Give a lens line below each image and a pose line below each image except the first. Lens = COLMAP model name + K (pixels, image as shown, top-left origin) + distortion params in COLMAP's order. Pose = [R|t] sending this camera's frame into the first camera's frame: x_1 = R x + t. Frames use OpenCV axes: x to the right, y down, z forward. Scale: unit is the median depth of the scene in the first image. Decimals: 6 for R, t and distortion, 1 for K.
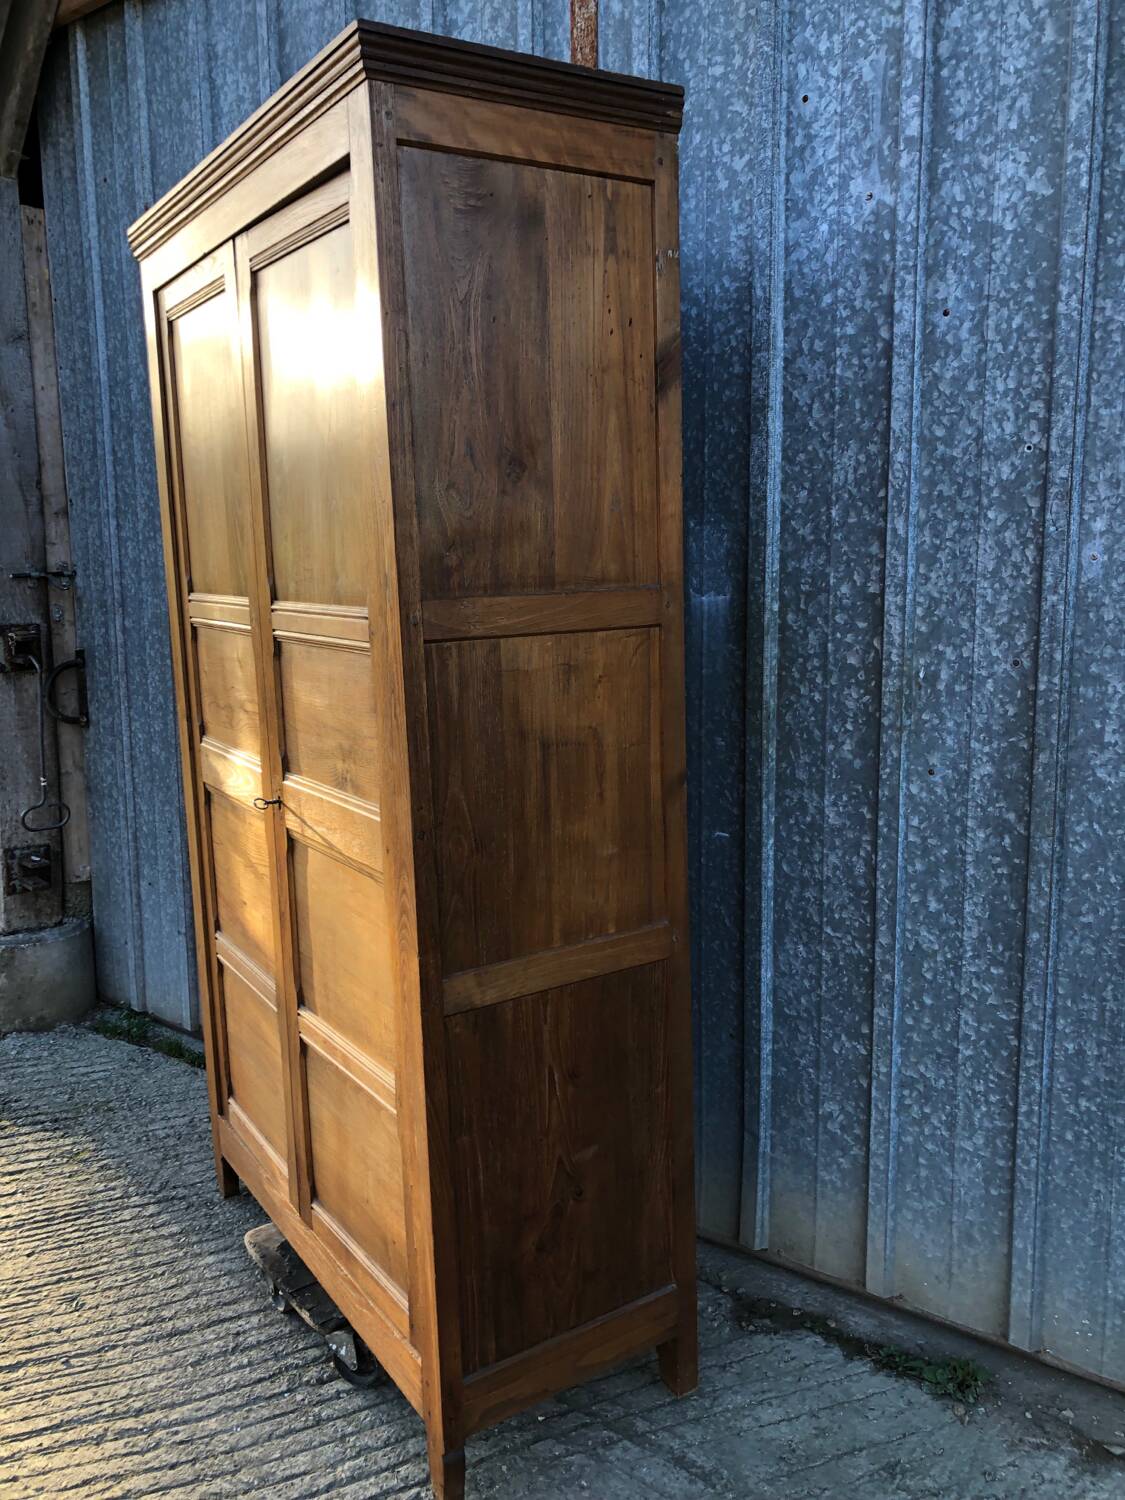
lens RADIAL K [[1238.0, 0, 597.0], [0, 1238.0, 748.9], [0, 0, 1]] dist [0.014880, 0.006366]
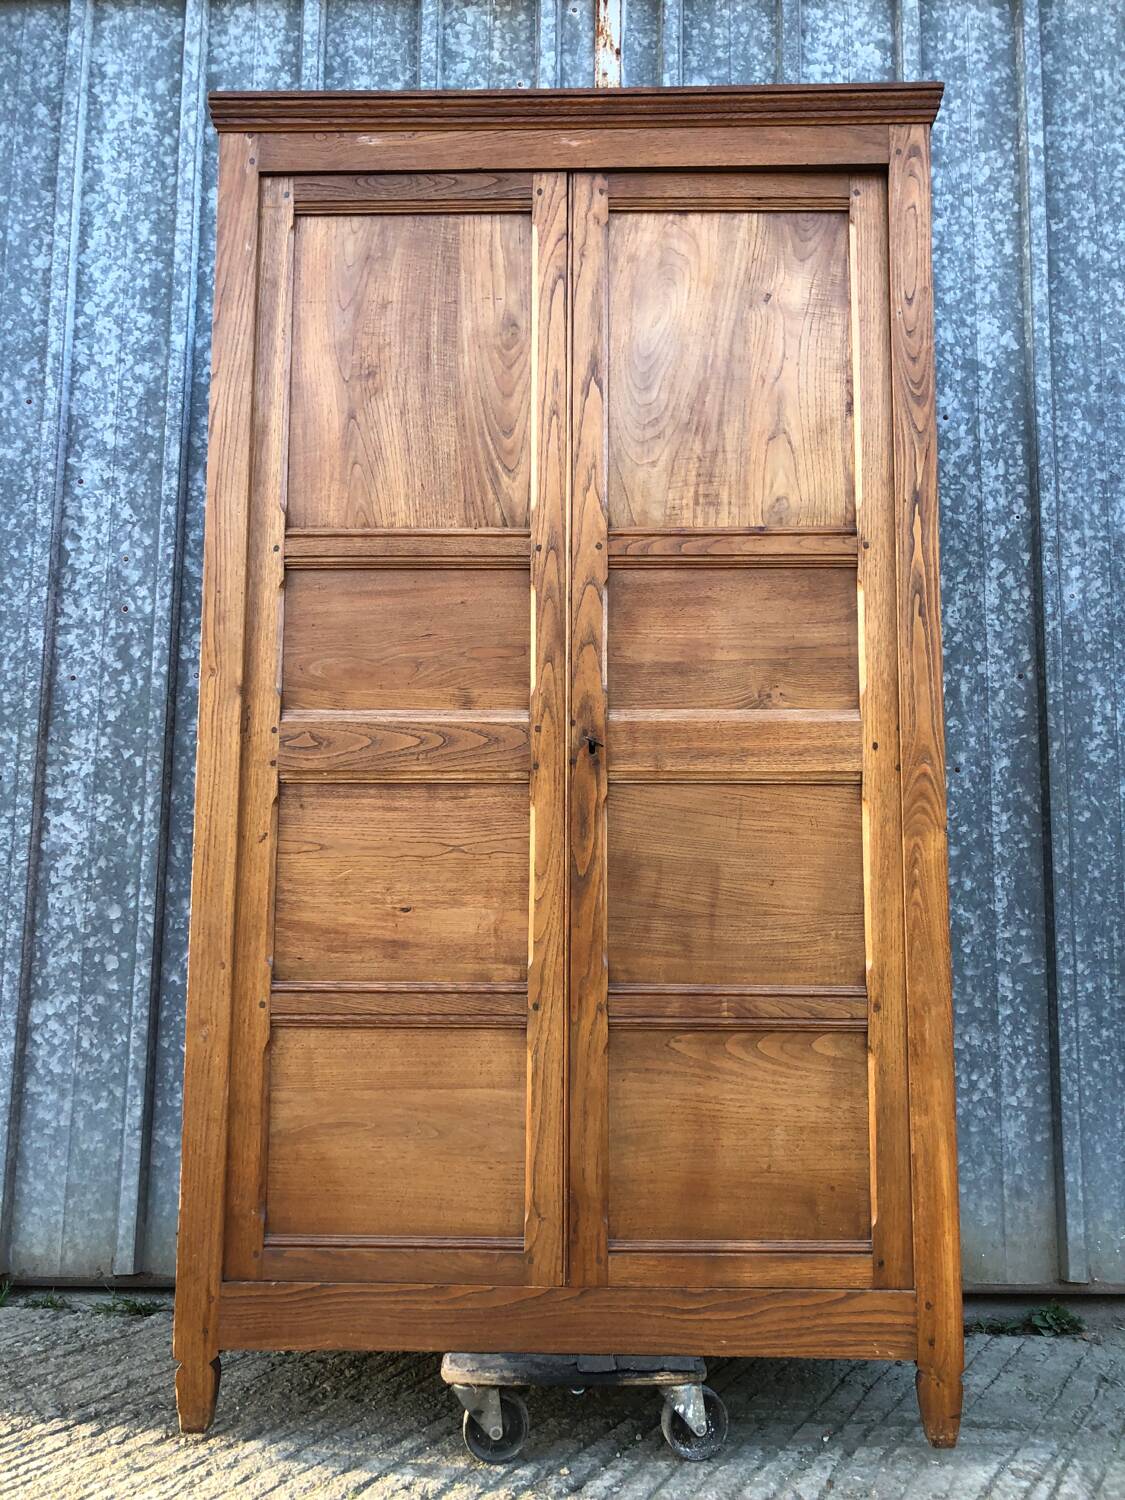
lens RADIAL K [[1233.7, 0, 595.3], [0, 1233.7, 745.8], [0, 0, 1]] dist [0.000883, 0.041554]
pose [[0.799674, 0.084806, 0.594415, -0.737380], [0.091751, 0.961090, -0.260554, 0.280985], [-0.593383, 0.262896, 0.760778, 0.299582]]
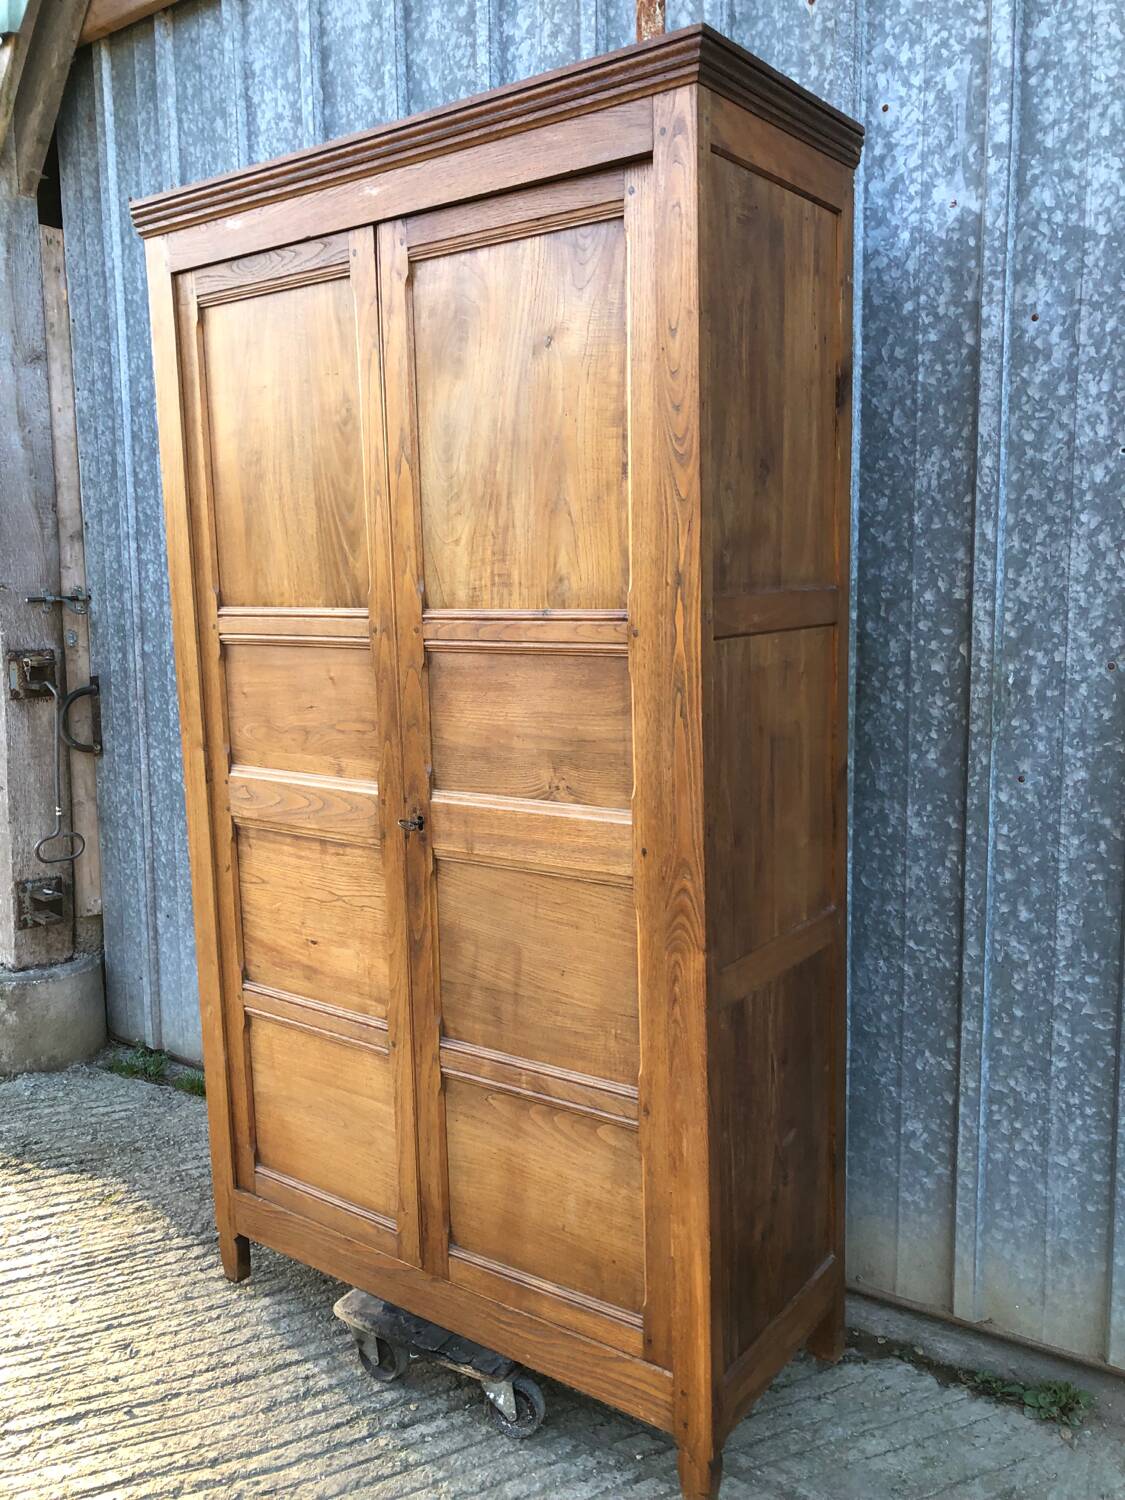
lens RADIAL K [[1241.1, 0, 590.8], [0, 1241.1, 748.6], [0, 0, 1]] dist [0.007081, 0.021585]
pose [[0.999245, -0.009483, 0.037663, -0.112777], [0.010742, 0.999386, -0.033356, 0.024343], [-0.037324, 0.033736, 0.998734, 0.022457]]
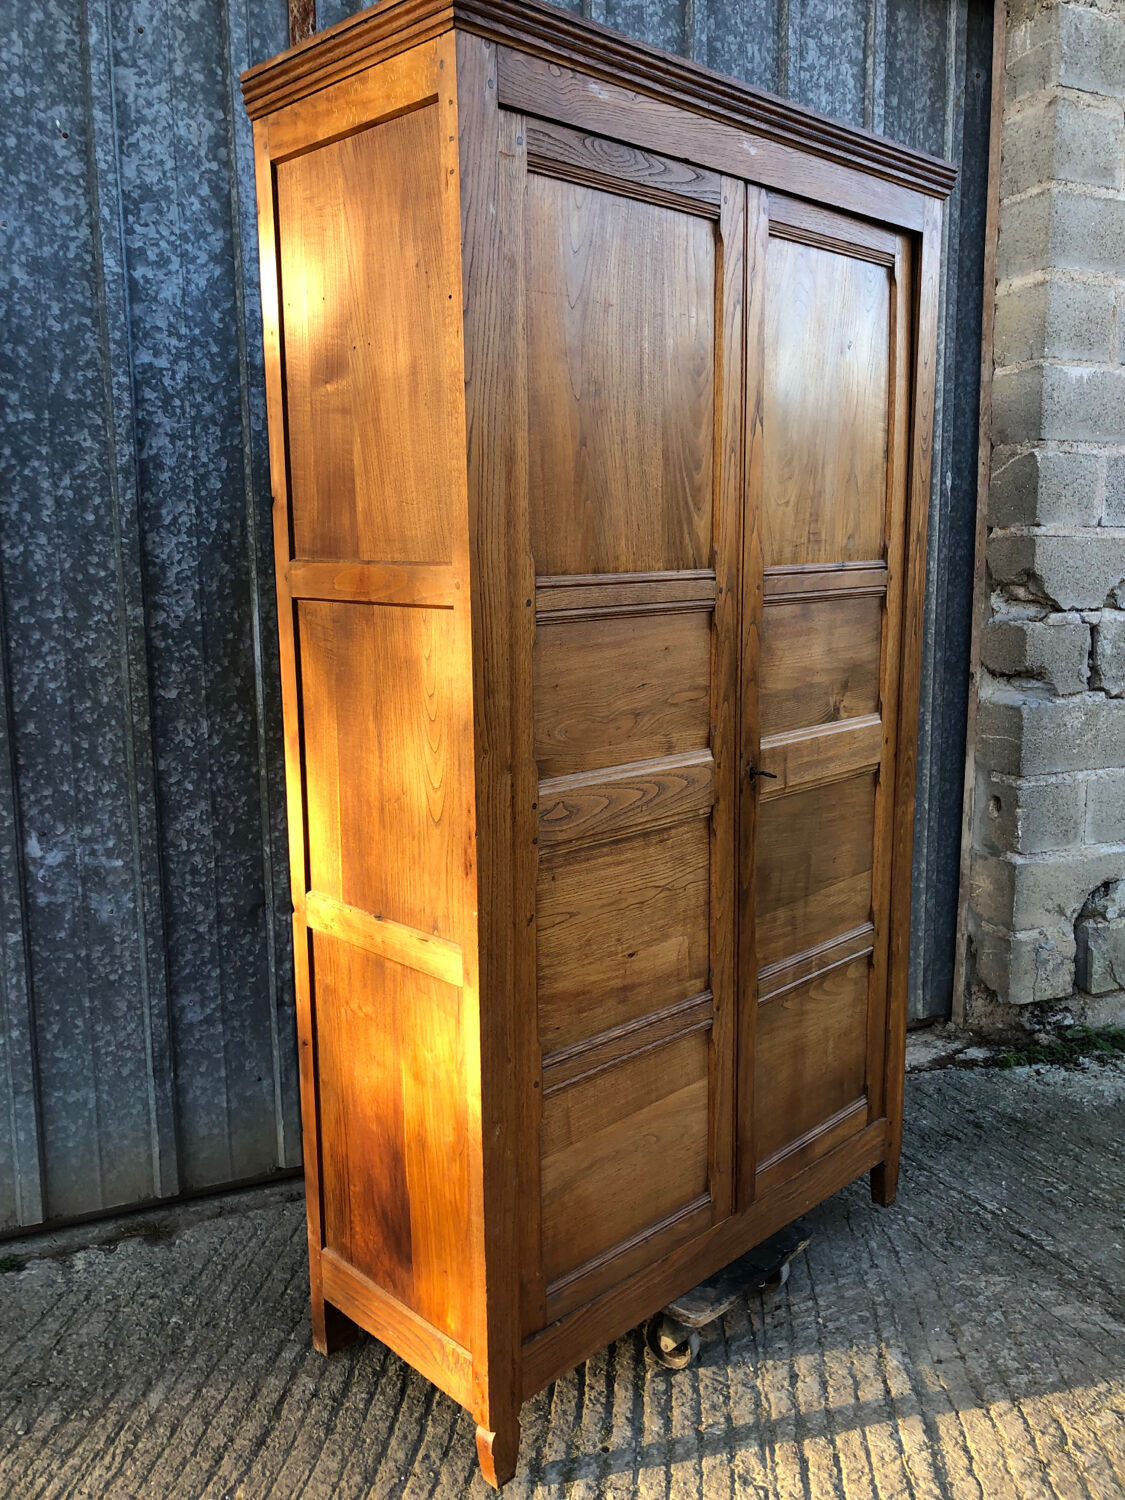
lens RADIAL K [[1217.3, 0, 600.3], [0, 1217.3, 753.2], [0, 0, 1]] dist [0.043052, -0.045975]
pose [[0.446676, -0.116852, 0.887032, -1.019899], [0.166354, 0.984993, 0.045987, 0.013788], [-0.879094, 0.127019, 0.459412, 0.399574]]
